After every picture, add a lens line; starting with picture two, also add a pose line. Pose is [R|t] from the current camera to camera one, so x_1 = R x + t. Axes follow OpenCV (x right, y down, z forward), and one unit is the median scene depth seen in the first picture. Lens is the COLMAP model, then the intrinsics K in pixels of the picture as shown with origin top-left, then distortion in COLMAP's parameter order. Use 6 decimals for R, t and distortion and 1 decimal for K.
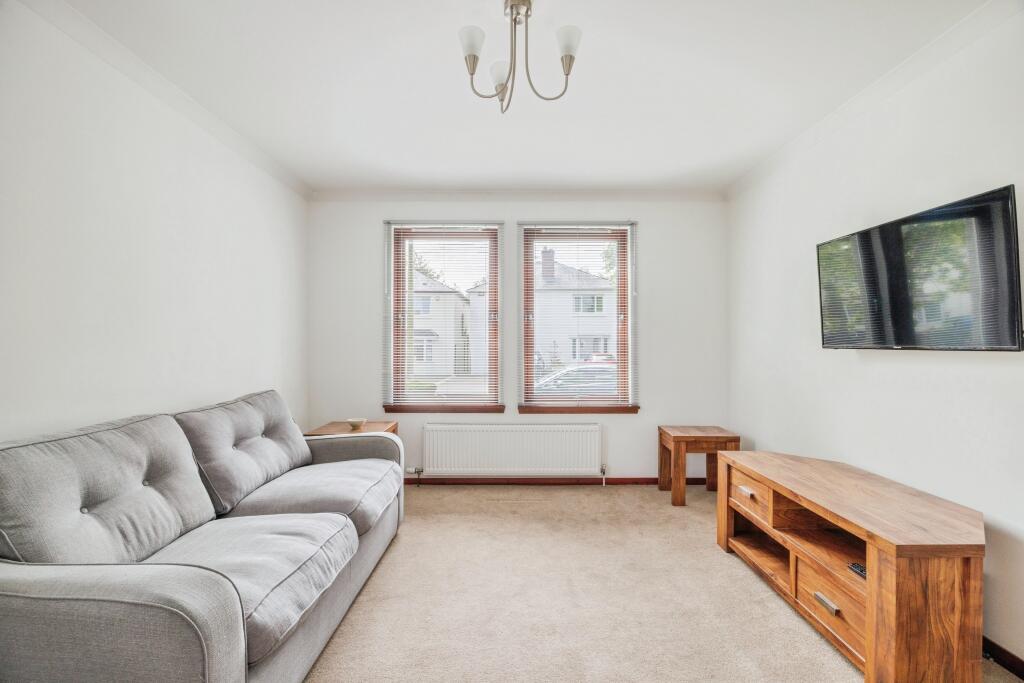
lens RADIAL K [[460.8, 0, 515.0], [0, 460.8, 343.2], [0, 0, 1]] dist [-0.016671, 0.000343]
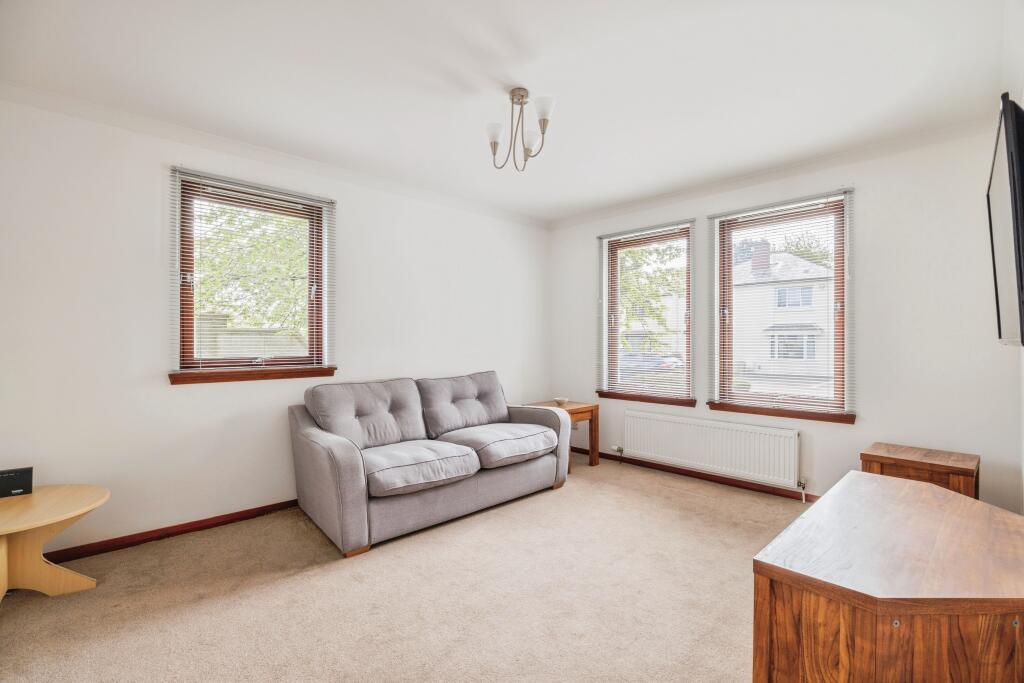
lens RADIAL K [[460.8, 0, 510.1], [0, 460.8, 342.2], [0, 0, 1]] dist [-0.016671, 0.000343]
pose [[0.690458, 0.000393, -0.723373, 0.526389], [0.004742, 0.999976, 0.005070, 0.001494], [0.723357, -0.006931, 0.690439, 0.007650]]
